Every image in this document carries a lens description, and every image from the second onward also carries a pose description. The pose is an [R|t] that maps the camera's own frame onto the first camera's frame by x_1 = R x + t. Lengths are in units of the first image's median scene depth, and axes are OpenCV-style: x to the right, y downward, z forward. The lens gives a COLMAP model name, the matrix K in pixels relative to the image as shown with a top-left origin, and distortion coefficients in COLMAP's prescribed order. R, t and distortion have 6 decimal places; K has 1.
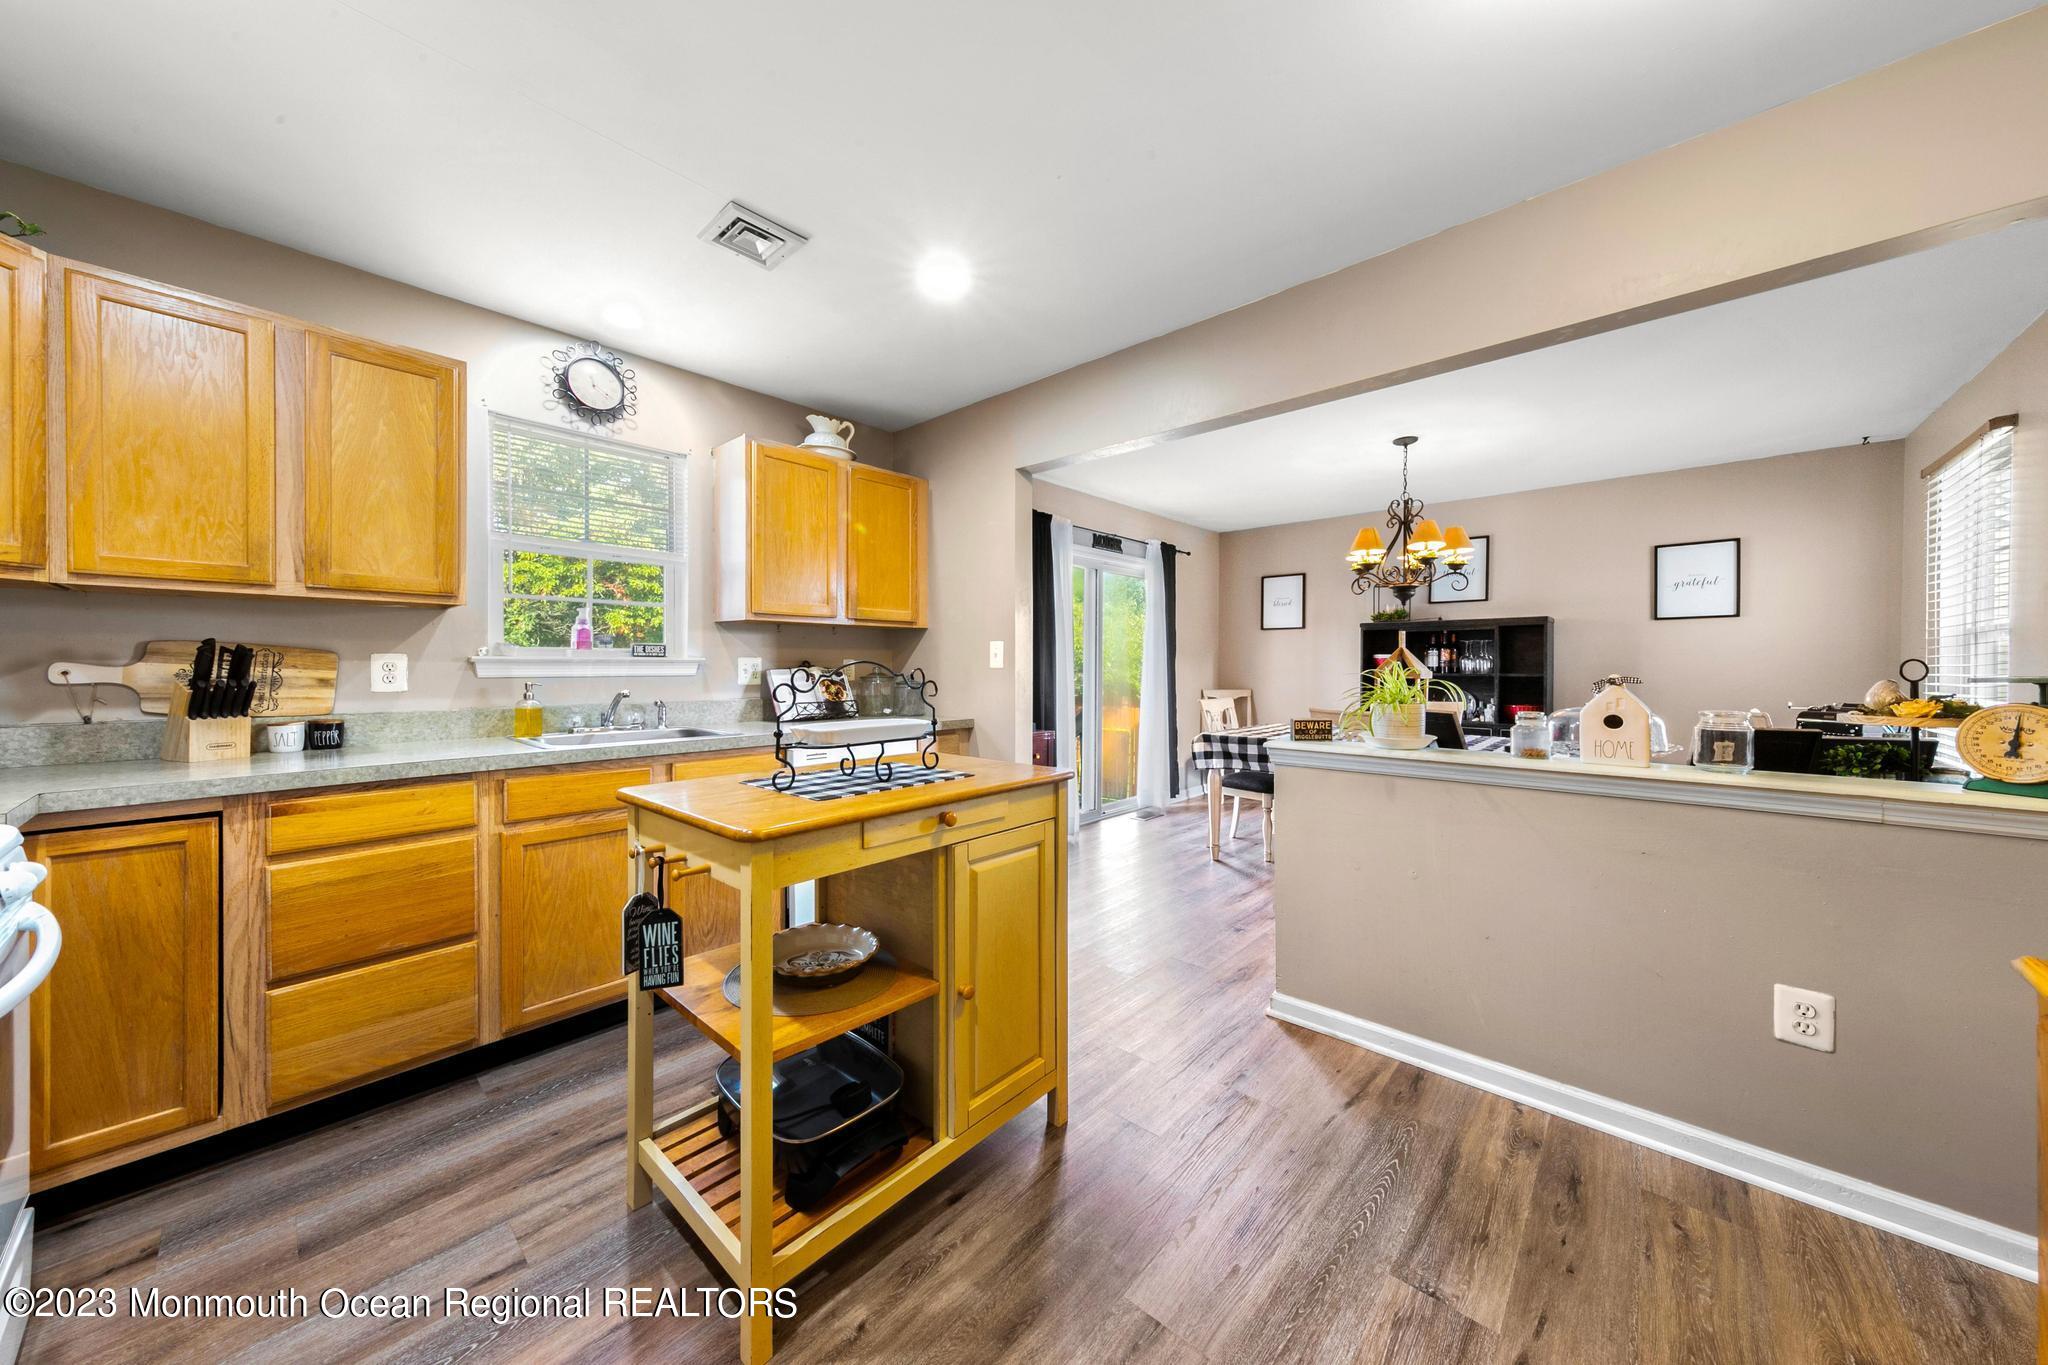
lens RADIAL K [[698.5, 0, 1020.1], [0, 698.5, 663.4], [0, 0, 1]] dist [0.011001, -0.000017]
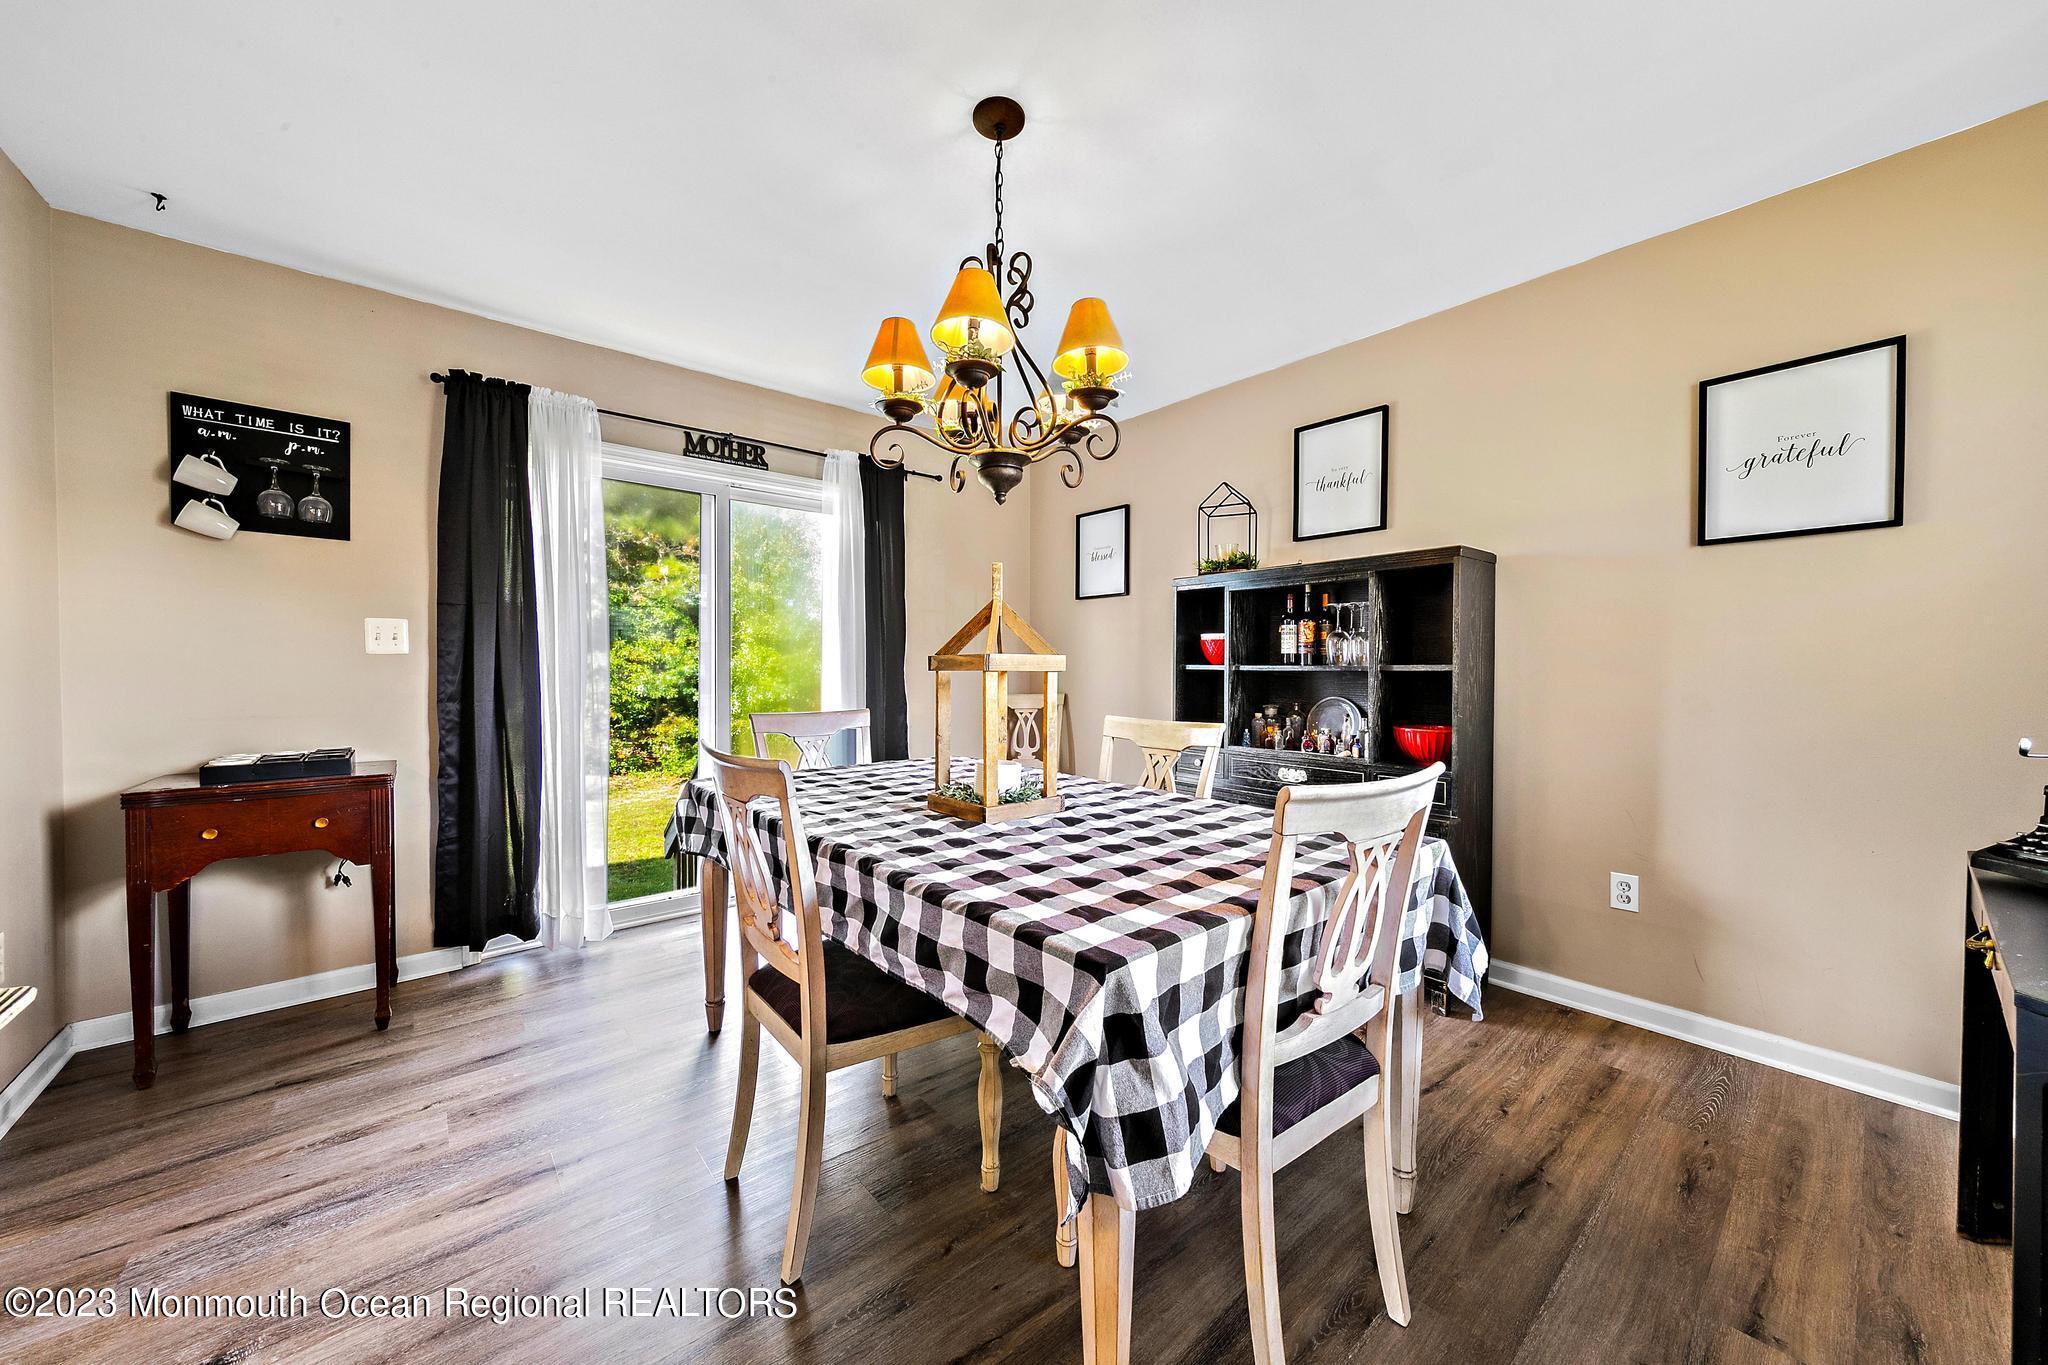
lens RADIAL K [[714.3, 0, 1024.6], [0, 714.3, 672.2], [0, 0, 1]] dist [-0.001077, -0.000099]
pose [[0.989885, 0.002146, -0.141853, 0.459566], [-0.000840, 0.999957, 0.009263, 0.013656], [0.141867, -0.009050, 0.989844, 0.414545]]
